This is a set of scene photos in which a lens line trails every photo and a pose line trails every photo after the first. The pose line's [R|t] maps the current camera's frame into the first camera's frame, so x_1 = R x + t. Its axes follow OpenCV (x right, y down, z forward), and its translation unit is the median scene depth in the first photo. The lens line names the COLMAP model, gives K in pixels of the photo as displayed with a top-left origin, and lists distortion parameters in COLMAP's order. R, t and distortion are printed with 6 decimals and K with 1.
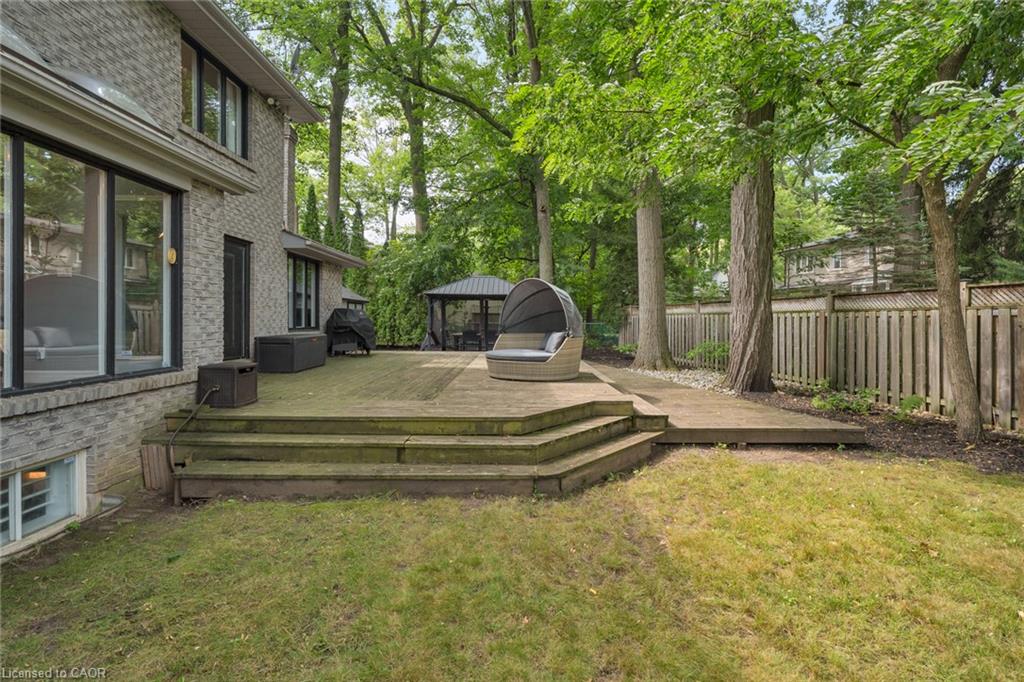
lens RADIAL K [[464.2, 0, 496.1], [0, 464.2, 322.9], [0, 0, 1]] dist [-0.000449, 0.001068]
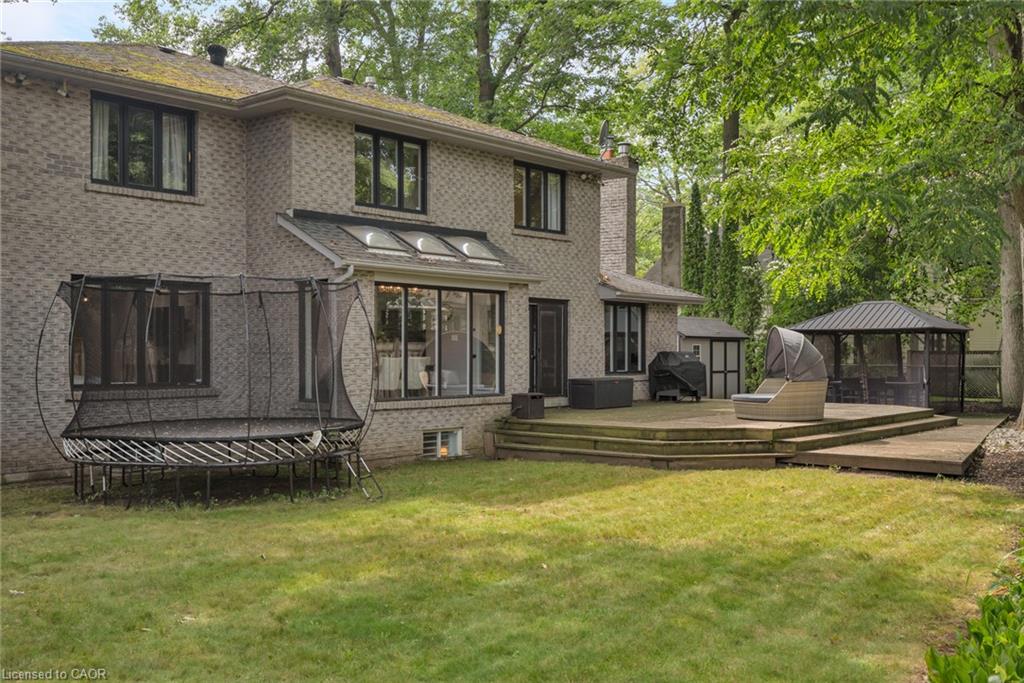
lens RADIAL K [[1033.0, 0, 506.0], [0, 1033.0, 351.2], [0, 0, 1]] dist [0.013732, 0.000000]
pose [[0.765754, -0.005826, -0.643107, 1.767199], [-0.000447, 0.999954, -0.009590, -0.026036], [0.643134, 0.007631, 0.765716, -1.901868]]
